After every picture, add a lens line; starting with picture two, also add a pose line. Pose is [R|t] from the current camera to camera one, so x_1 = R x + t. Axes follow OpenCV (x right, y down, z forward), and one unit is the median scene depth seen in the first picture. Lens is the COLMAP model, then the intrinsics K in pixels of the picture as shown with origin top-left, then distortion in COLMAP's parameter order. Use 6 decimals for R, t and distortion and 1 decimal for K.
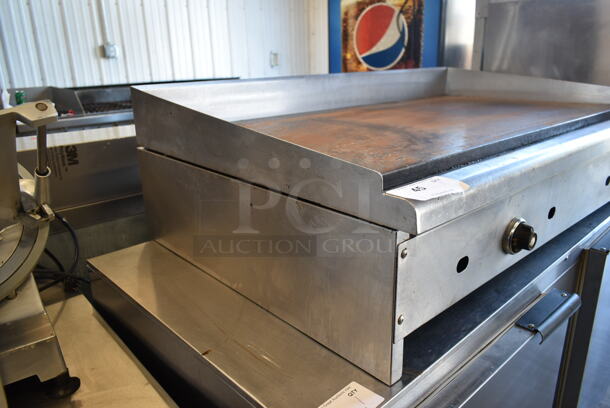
lens RADIAL K [[466.5, 0, 305.0], [0, 466.5, 204.0], [0, 0, 1]] dist [-0.014050, 0.003995]
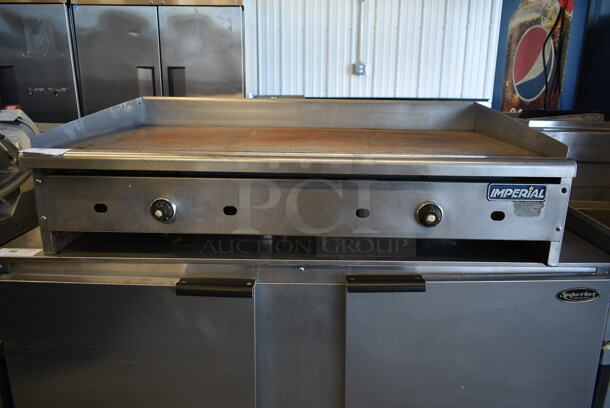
lens RADIAL K [[466.5, 0, 305.0], [0, 466.5, 204.0], [0, 0, 1]] dist [-0.014050, 0.003995]
pose [[0.734044, 0.215469, -0.644012, 0.438464], [-0.234955, 0.970342, 0.056850, -0.052874], [0.637162, 0.109584, 0.762900, 0.096267]]
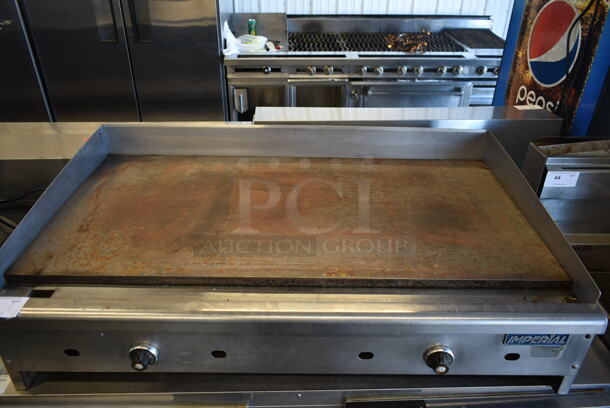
lens RADIAL K [[466.5, 0, 305.0], [0, 466.5, 204.0], [0, 0, 1]] dist [-0.014050, 0.003995]
pose [[0.761533, 0.364712, -0.535773, 0.333583], [-0.227536, 0.924475, 0.305896, -0.244094], [0.606873, -0.111043, 0.787003, 0.132836]]
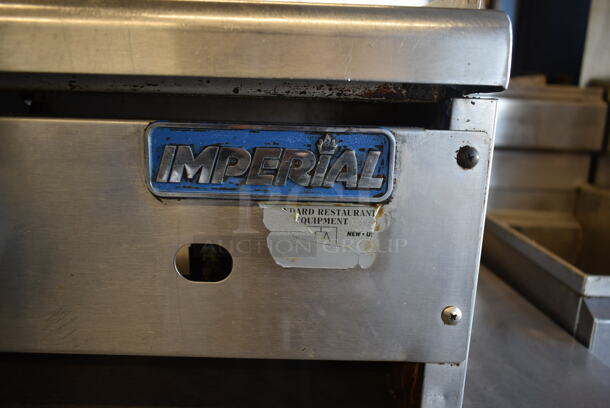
lens RADIAL K [[467.6, 0, 305.0], [0, 467.6, 204.0], [0, 0, 1]] dist [-0.007694, -0.002051]
pose [[0.813976, 0.187526, -0.549798, 0.371279], [-0.228575, 0.973506, -0.006361, -0.075898], [0.534038, 0.130847, 0.835274, 0.436287]]
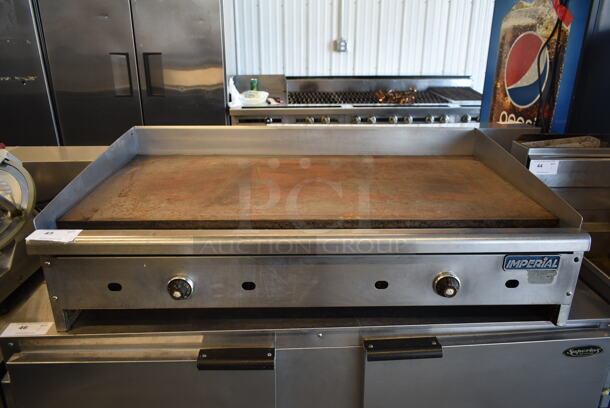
lens RADIAL K [[466.5, 0, 305.0], [0, 466.5, 204.0], [0, 0, 1]] dist [-0.014050, 0.003995]
pose [[0.775297, 0.257441, -0.576749, 0.381967], [-0.216434, 0.966161, 0.140320, -0.144313], [0.593356, 0.016039, 0.804780, 0.068928]]
